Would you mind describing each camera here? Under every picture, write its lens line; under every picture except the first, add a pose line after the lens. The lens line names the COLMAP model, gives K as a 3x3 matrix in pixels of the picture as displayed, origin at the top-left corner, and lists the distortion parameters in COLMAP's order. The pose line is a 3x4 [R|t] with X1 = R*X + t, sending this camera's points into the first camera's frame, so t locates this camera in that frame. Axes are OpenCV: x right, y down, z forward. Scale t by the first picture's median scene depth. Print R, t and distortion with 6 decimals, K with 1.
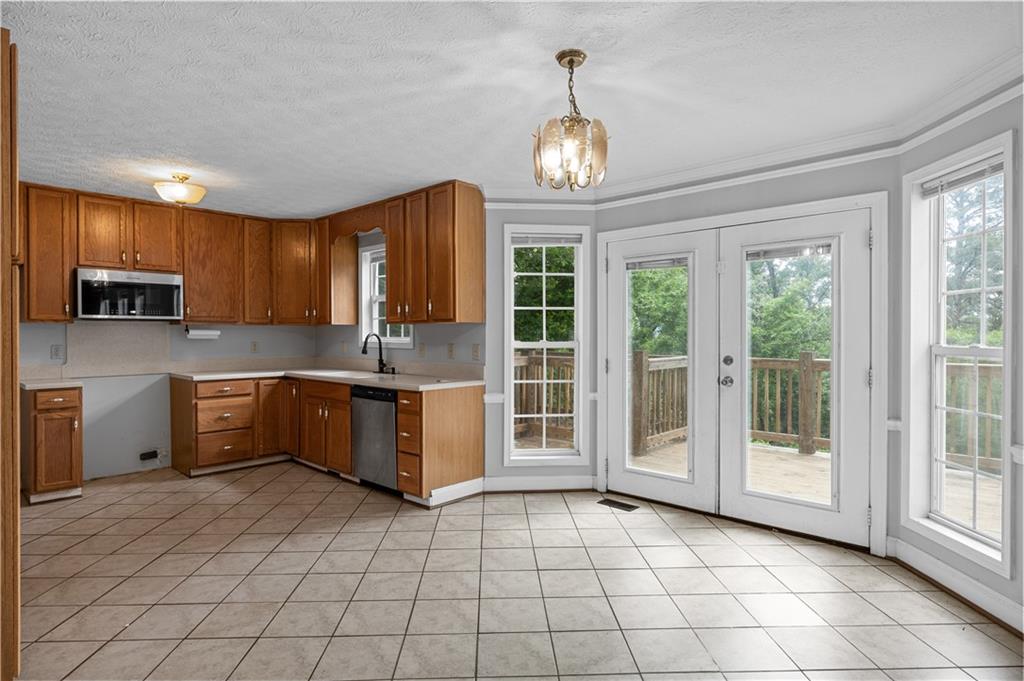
lens RADIAL K [[561.3, 0, 512.0], [0, 561.3, 340.5], [0, 0, 1]] dist [-0.000857, 0.000160]
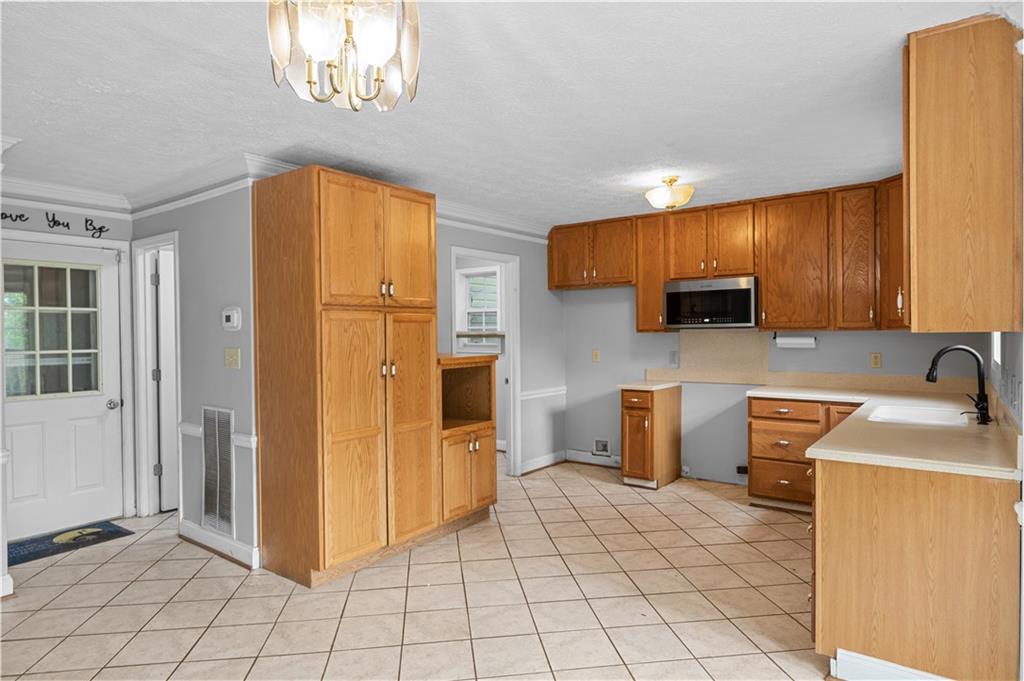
lens RADIAL K [[594.1, 0, 512.0], [0, 594.1, 340.5], [0, 0, 1]] dist [0.000612, 0.000523]
pose [[0.100724, 0.012006, -0.994842, 0.316060], [-0.003152, 0.999926, 0.011748, -0.024932], [0.994909, 0.001952, 0.100755, 0.523833]]
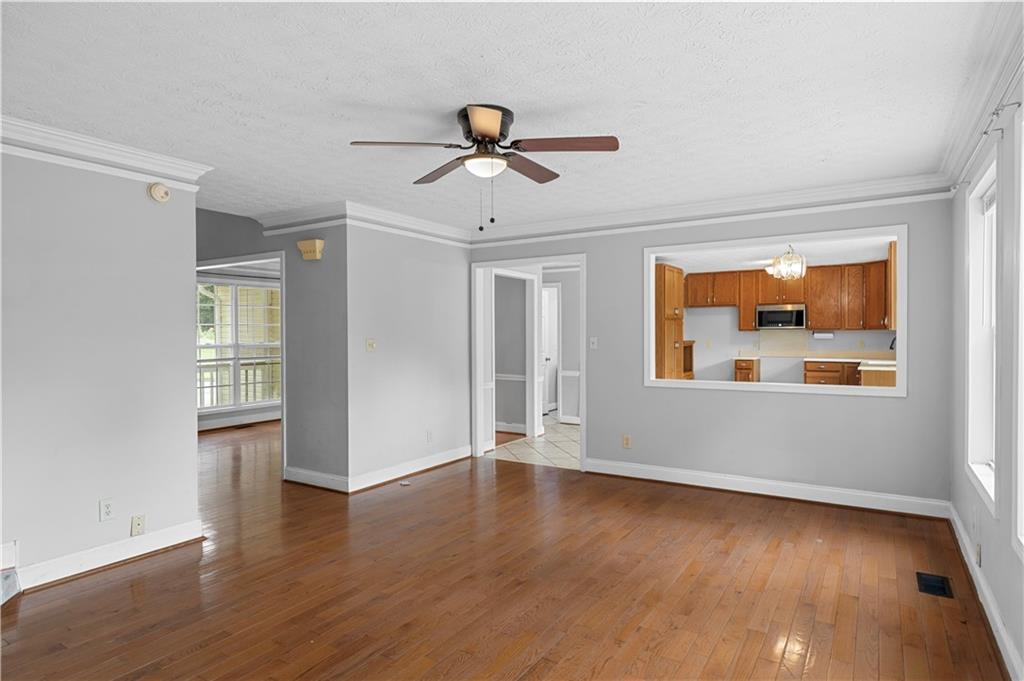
lens RADIAL K [[576.0, 0, 512.0], [0, 576.0, 340.5], [0, 0, 1]] dist [-0.002603, -0.001399]
pose [[0.177386, 0.014176, -0.984039, 1.123334], [-0.007291, 0.999888, 0.013090, -0.014133], [0.984114, 0.004853, 0.177470, -0.296569]]
